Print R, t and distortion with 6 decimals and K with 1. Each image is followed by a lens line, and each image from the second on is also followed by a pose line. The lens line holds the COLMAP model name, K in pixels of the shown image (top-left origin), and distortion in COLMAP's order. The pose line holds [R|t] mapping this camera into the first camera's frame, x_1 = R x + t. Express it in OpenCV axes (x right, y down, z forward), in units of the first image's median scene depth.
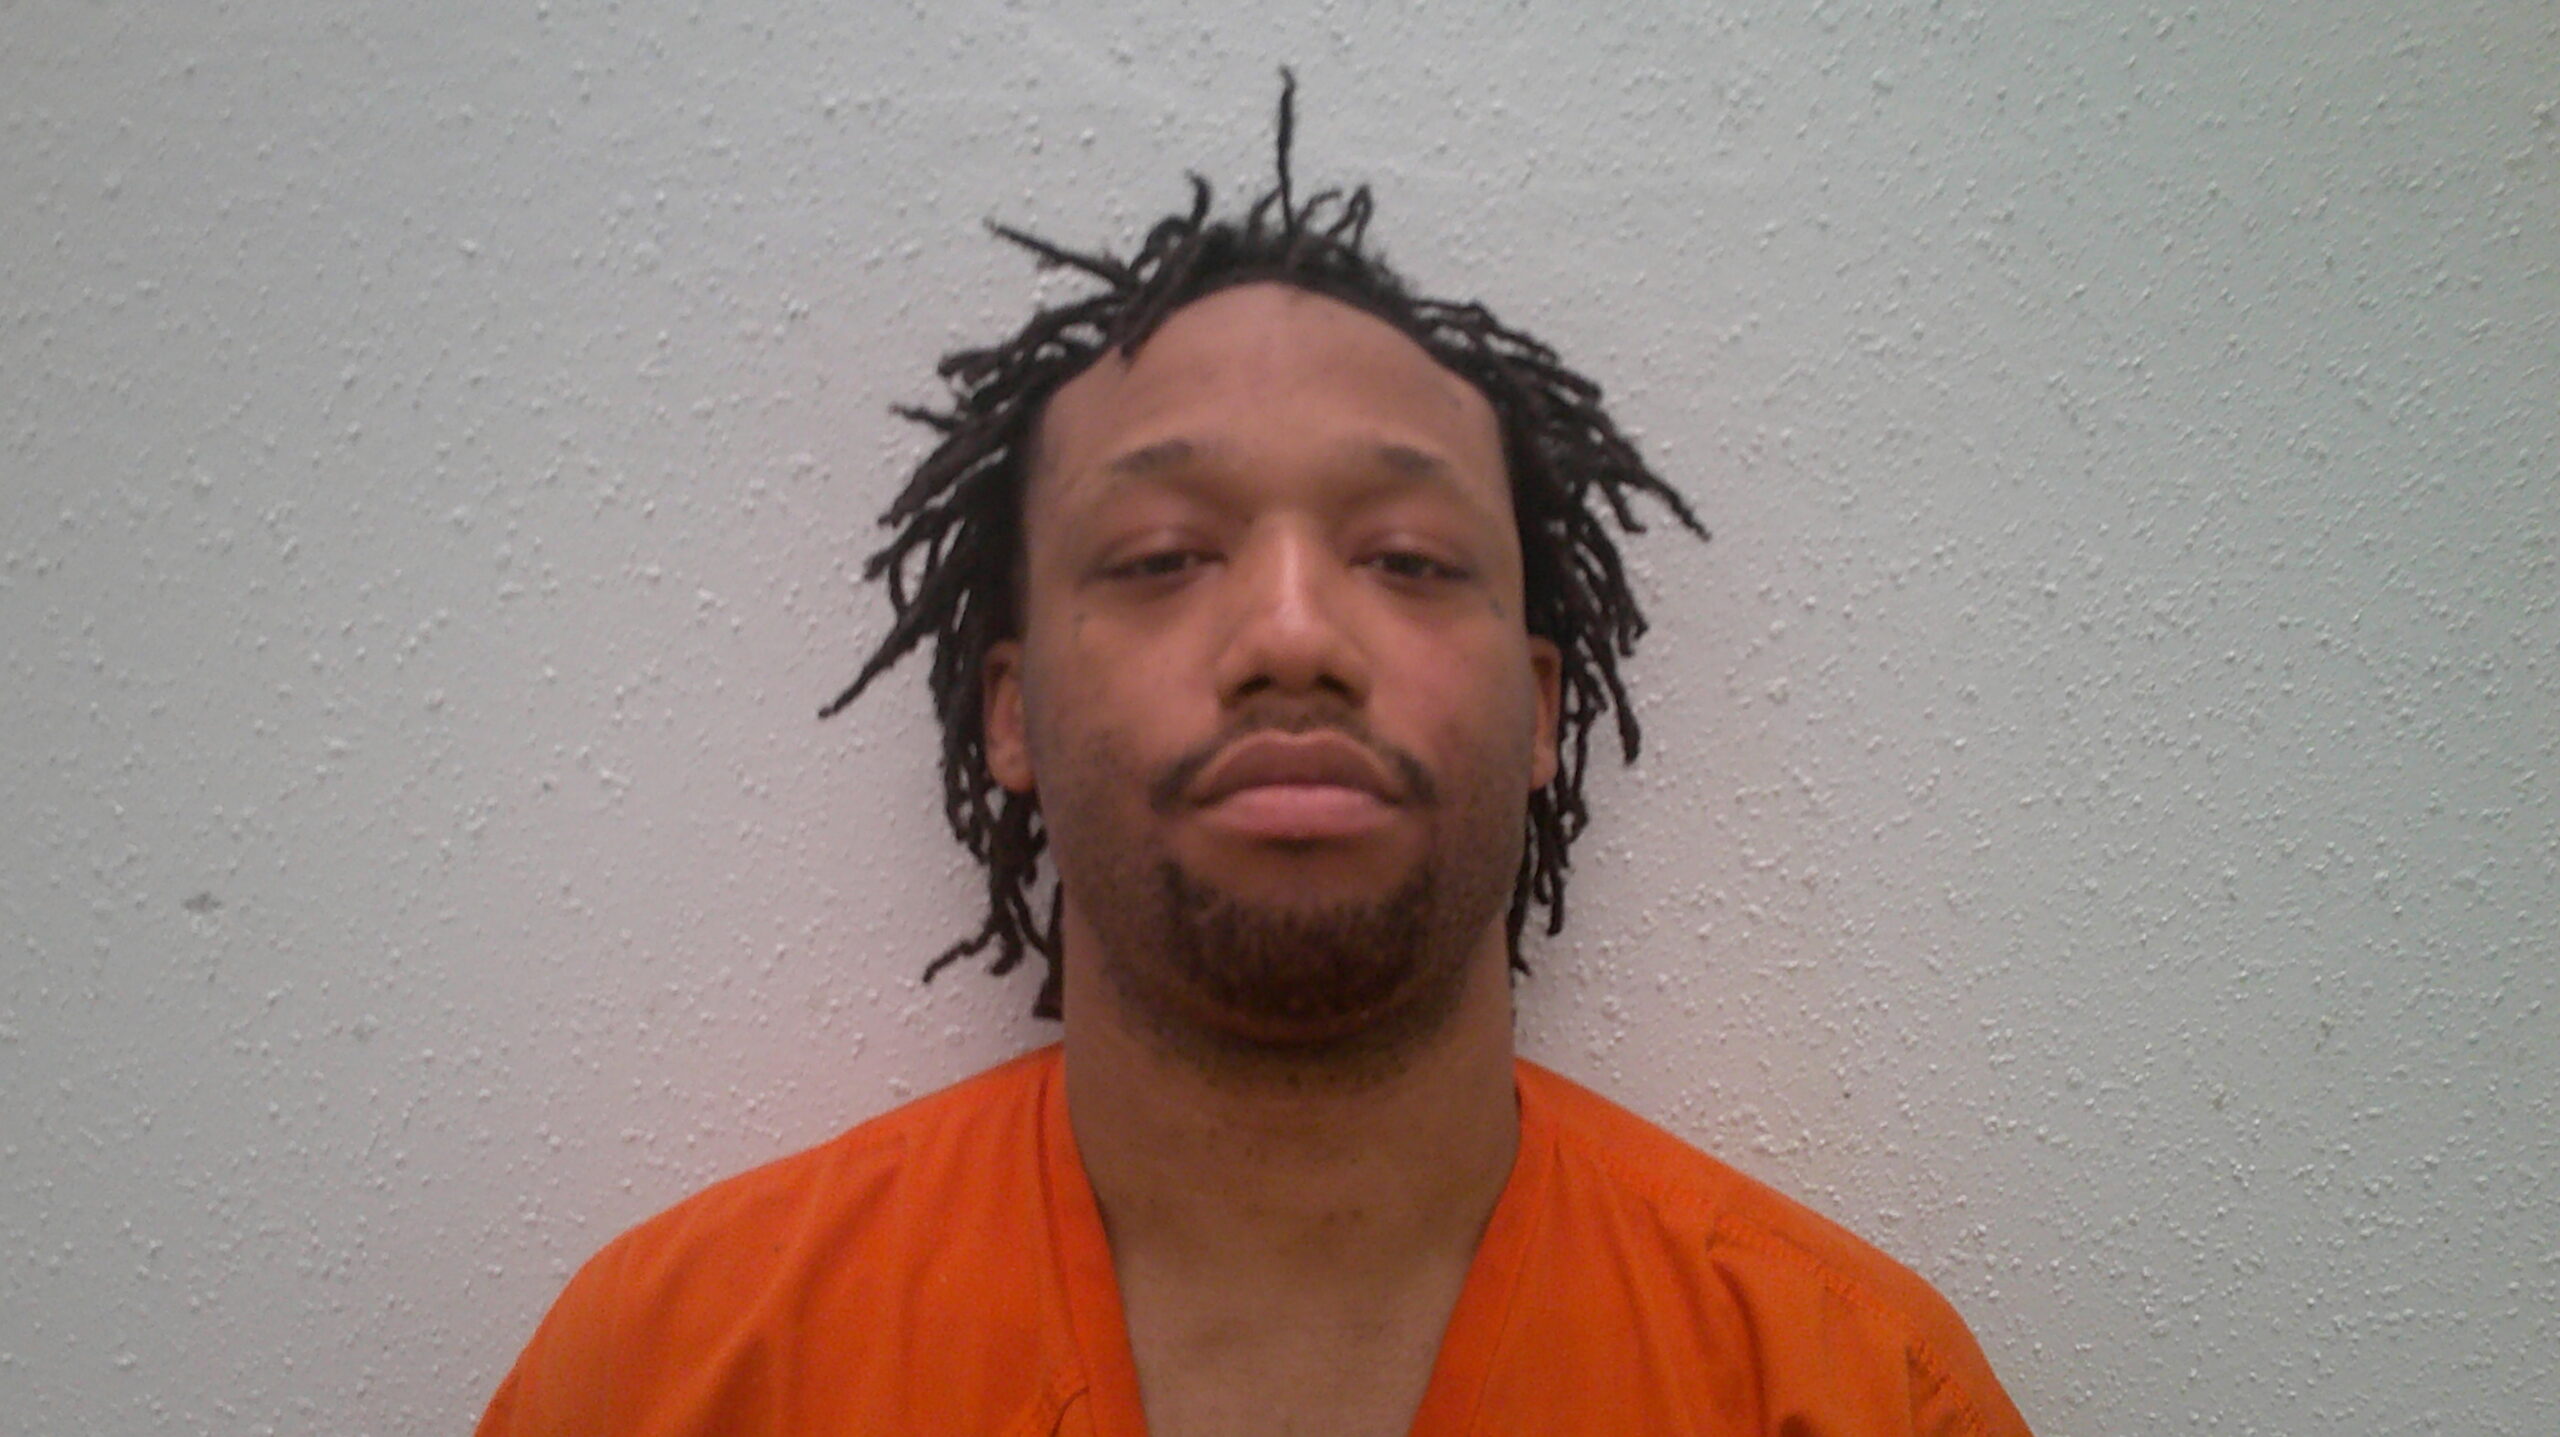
lens RADIAL K [[1592.4, 0, 1264.7], [0, 1592.4, 691.4], [0, 0, 1]] dist [0.051466, -0.048413]
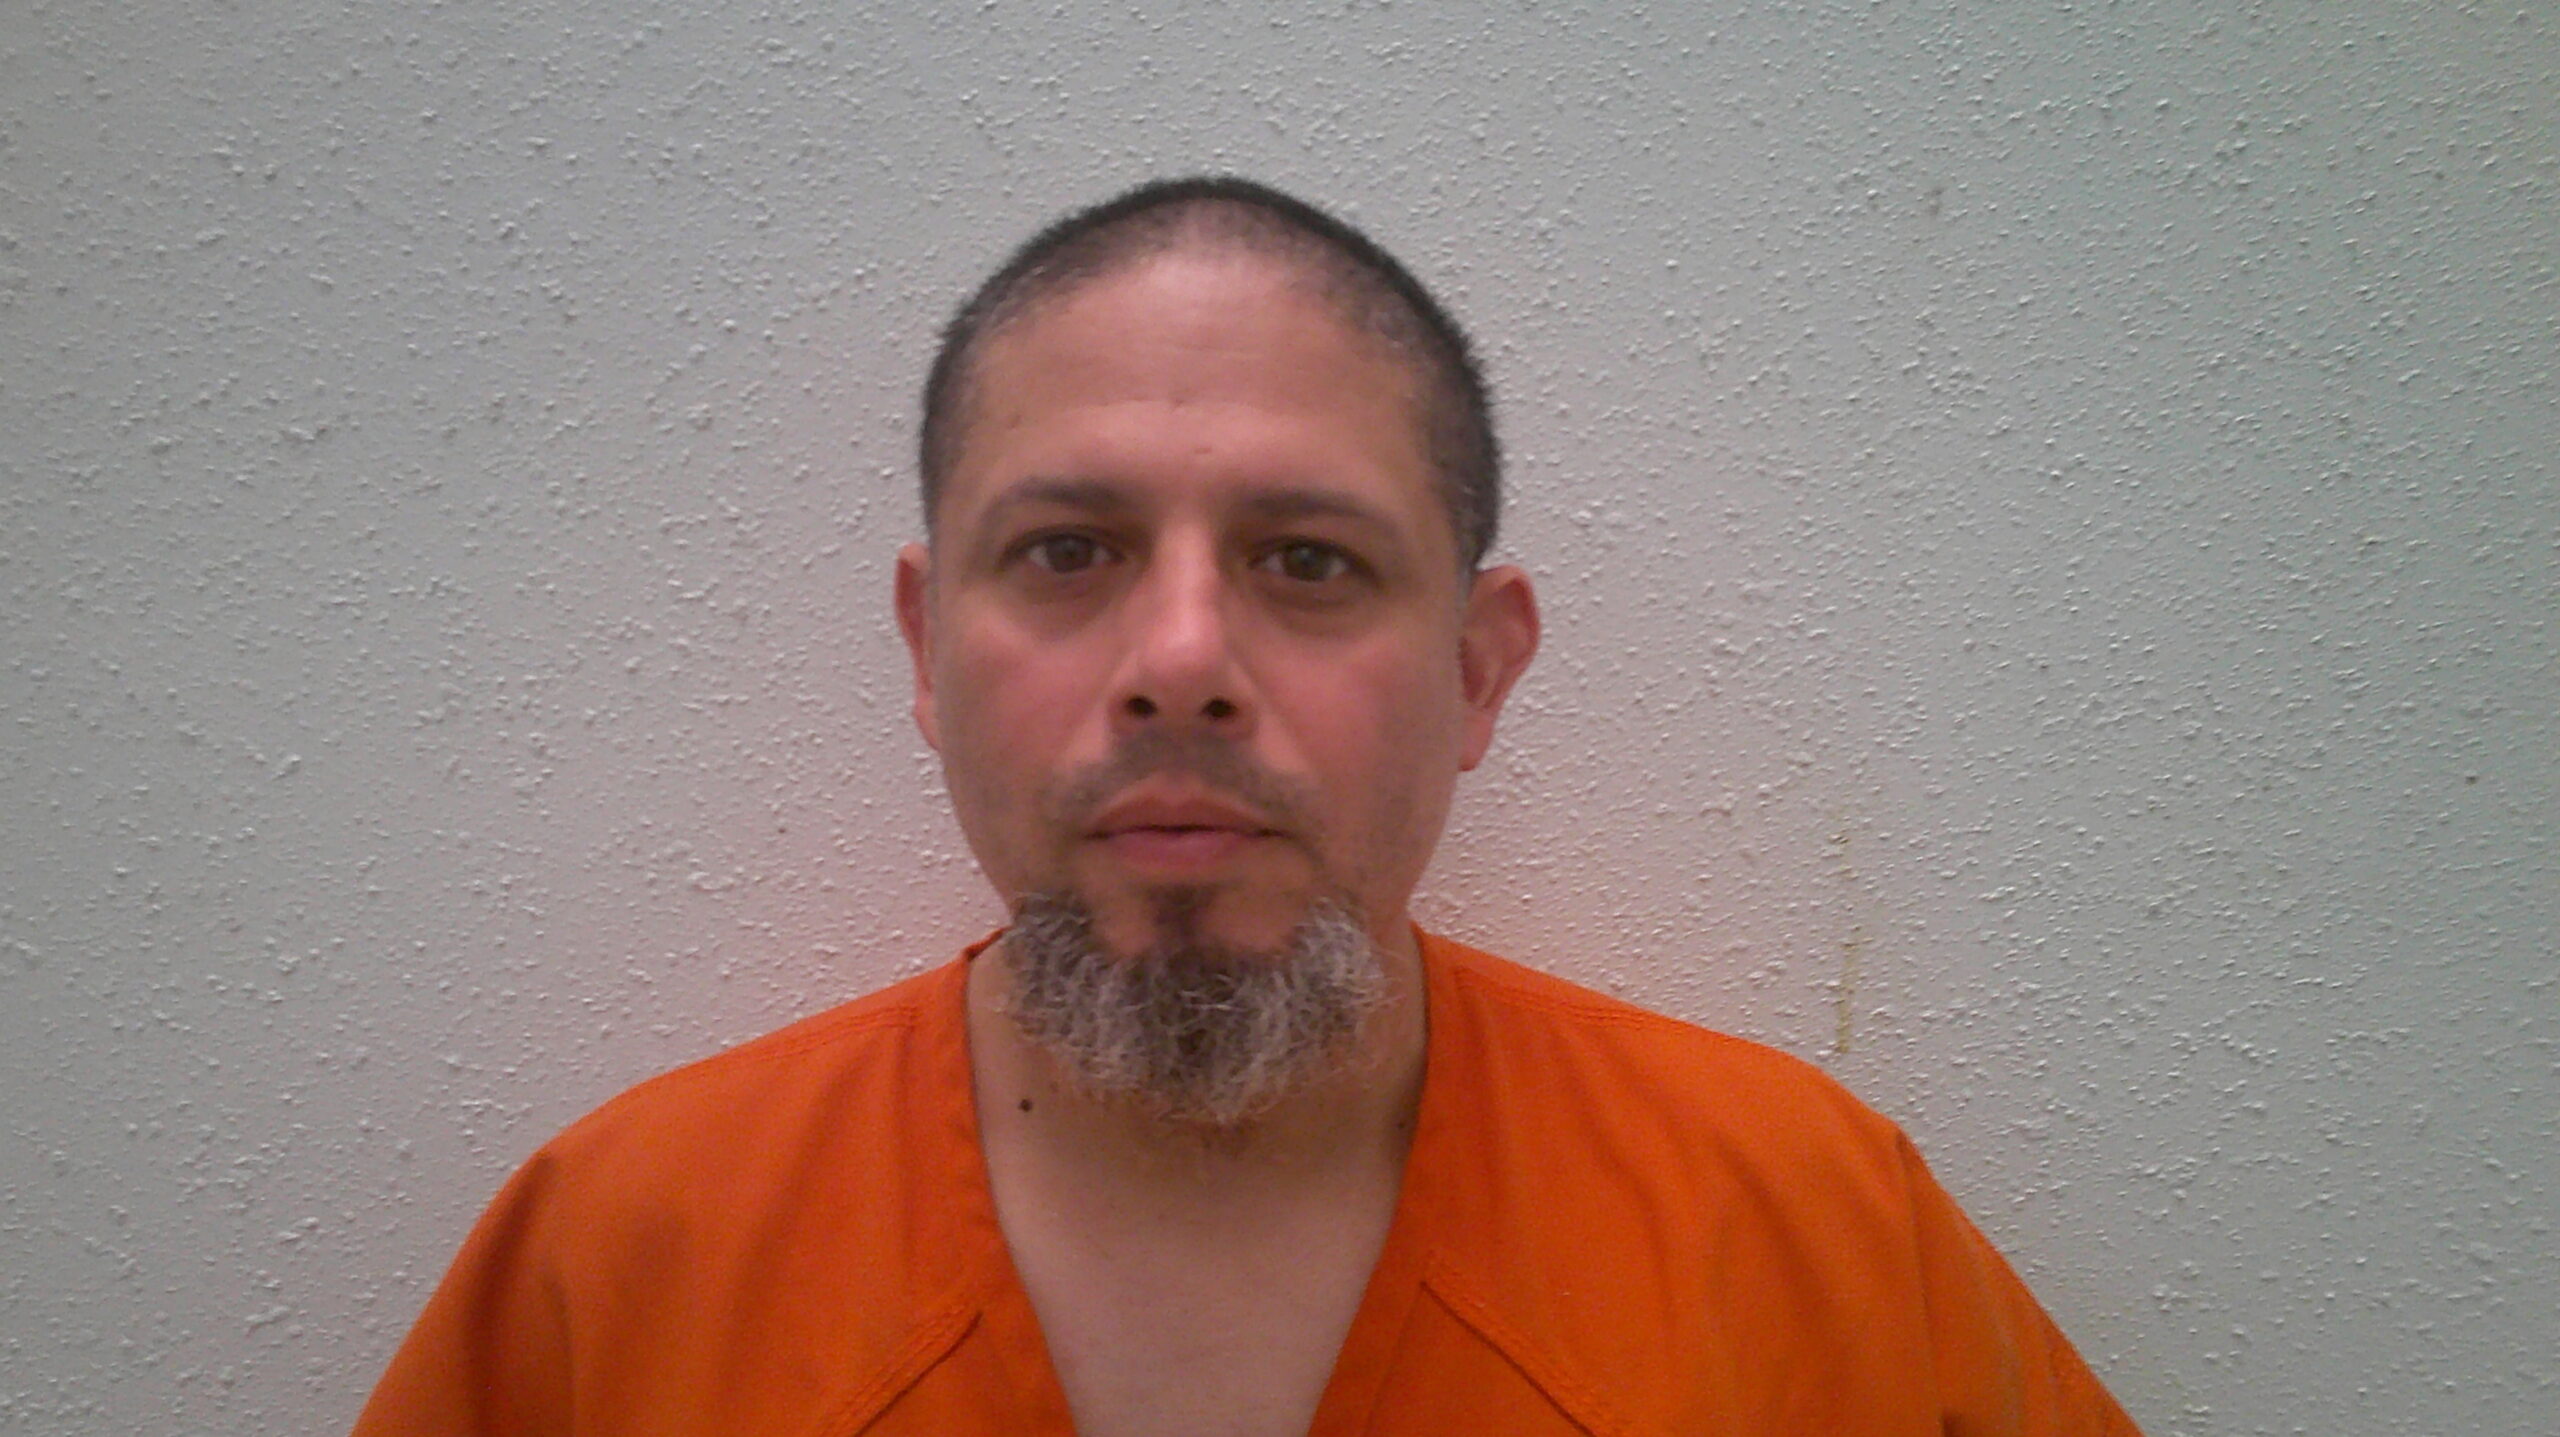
lens RADIAL K [[1592.4, 0, 1307.5], [0, 1592.4, 727.7], [0, 0, 1]] dist [0.051466, -0.048413]
pose [[0.999268, 0.000800, 0.038237, 0.654706], [-0.001937, 0.999557, 0.029704, 0.159720], [-0.038196, -0.029756, 0.998827, 0.002436]]
